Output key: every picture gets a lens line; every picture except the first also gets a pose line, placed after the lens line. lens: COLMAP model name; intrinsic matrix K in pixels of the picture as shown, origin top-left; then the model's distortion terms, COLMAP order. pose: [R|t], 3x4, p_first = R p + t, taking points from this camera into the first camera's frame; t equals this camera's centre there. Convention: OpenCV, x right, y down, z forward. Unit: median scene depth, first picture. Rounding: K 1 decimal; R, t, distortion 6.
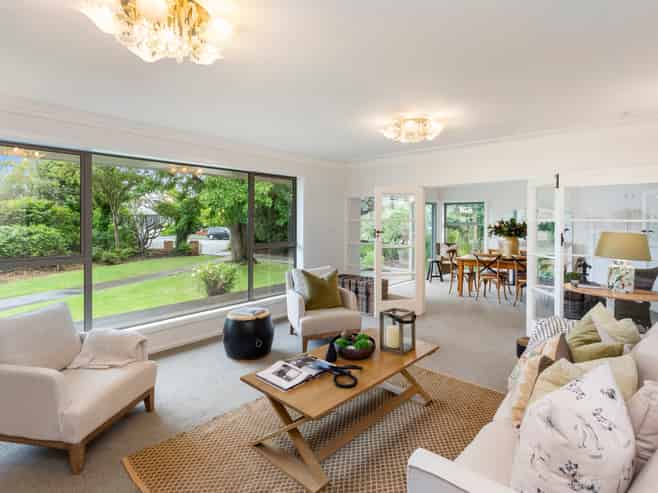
lens RADIAL K [[340.9, 0, 353.0], [0, 340.9, 228.8], [0, 0, 1]] dist [-0.002824, -0.000594]
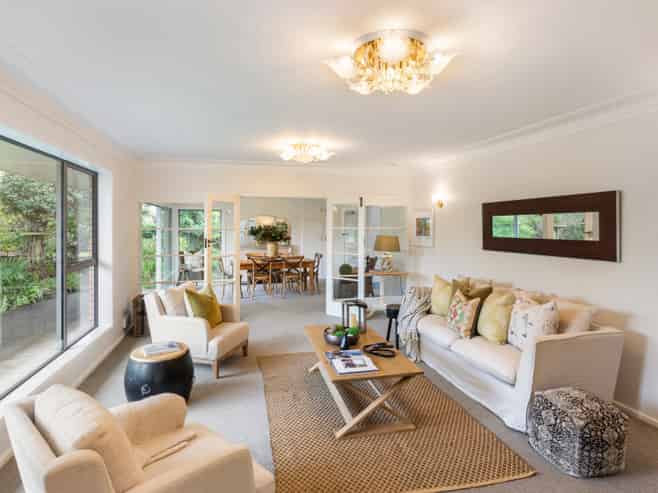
lens RADIAL K [[341.7, 0, 331.7], [0, 341.7, 228.7], [0, 0, 1]] dist [-0.000886, -0.000062]
pose [[0.620757, -0.009263, 0.783948, -0.647124], [0.021378, 0.999758, -0.005114, -0.018768], [-0.783711, 0.019934, 0.620805, 0.180831]]
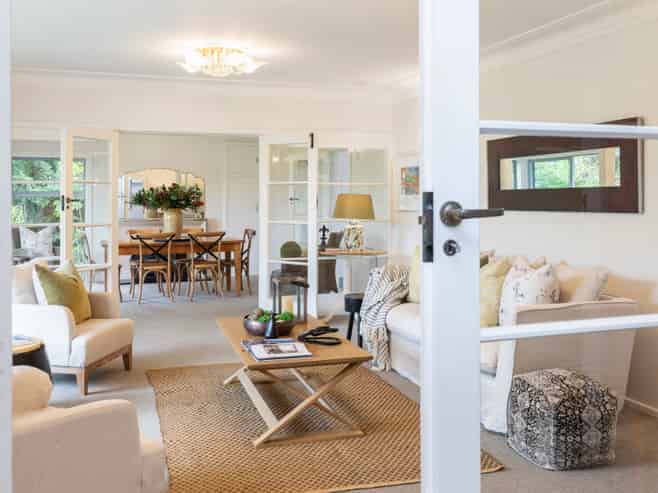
lens RADIAL K [[604.7, 0, 326.6], [0, 604.7, 197.2], [0, 0, 1]] dist [-0.000288, 0.005635]
pose [[0.562178, -0.006269, 0.826992, -0.772115], [0.023908, 0.999677, -0.008675, 0.033250], [-0.826671, 0.024648, 0.562146, 0.023929]]
